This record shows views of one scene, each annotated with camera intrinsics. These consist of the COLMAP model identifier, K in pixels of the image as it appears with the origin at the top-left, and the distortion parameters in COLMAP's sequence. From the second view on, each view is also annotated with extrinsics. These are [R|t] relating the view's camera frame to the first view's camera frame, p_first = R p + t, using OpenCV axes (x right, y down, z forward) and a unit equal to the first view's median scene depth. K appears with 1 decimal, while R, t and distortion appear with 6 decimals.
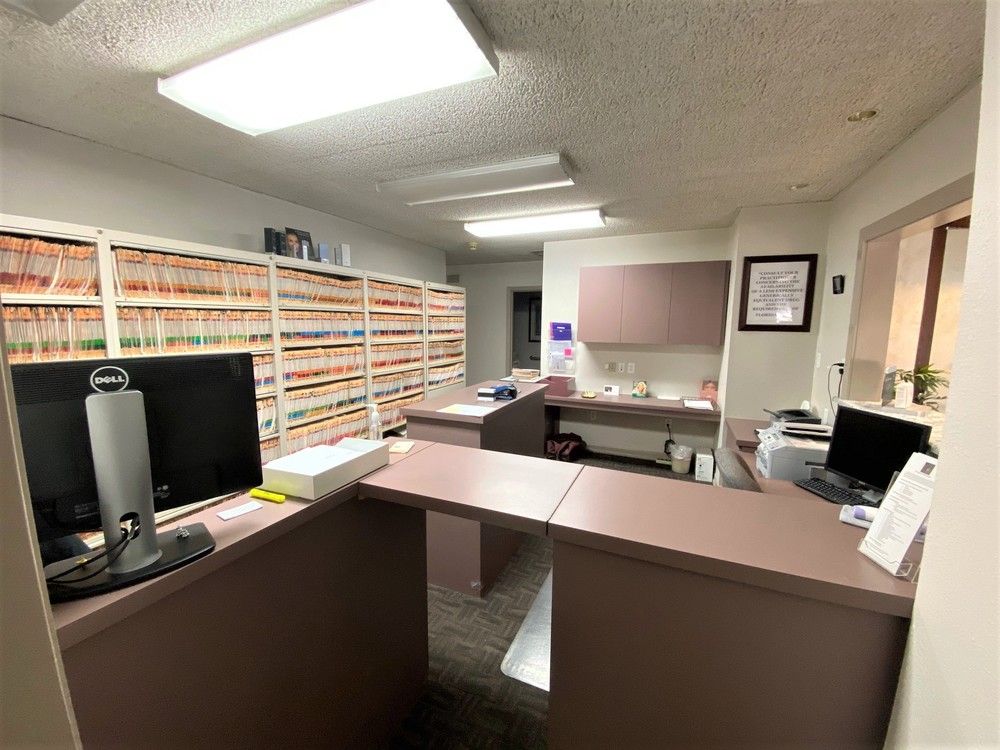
lens RADIAL K [[413.5, 0, 497.5], [0, 413.5, 376.9], [0, 0, 1]] dist [0.023285, -0.000660]
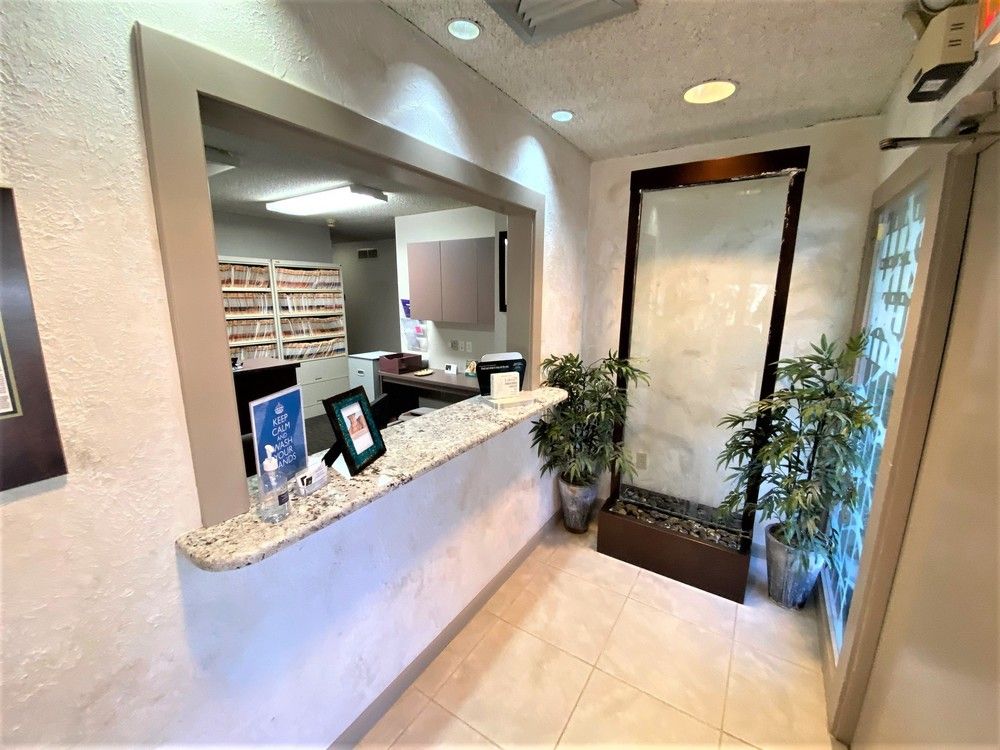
lens RADIAL K [[413.5, 0, 501.0], [0, 413.5, 373.9], [0, 0, 1]] dist [0.023285, -0.000660]
pose [[0.987114, 0.030463, -0.157094, 0.541228], [-0.020303, 0.997621, 0.065883, -0.022954], [0.158727, -0.061845, 0.985384, 0.037053]]
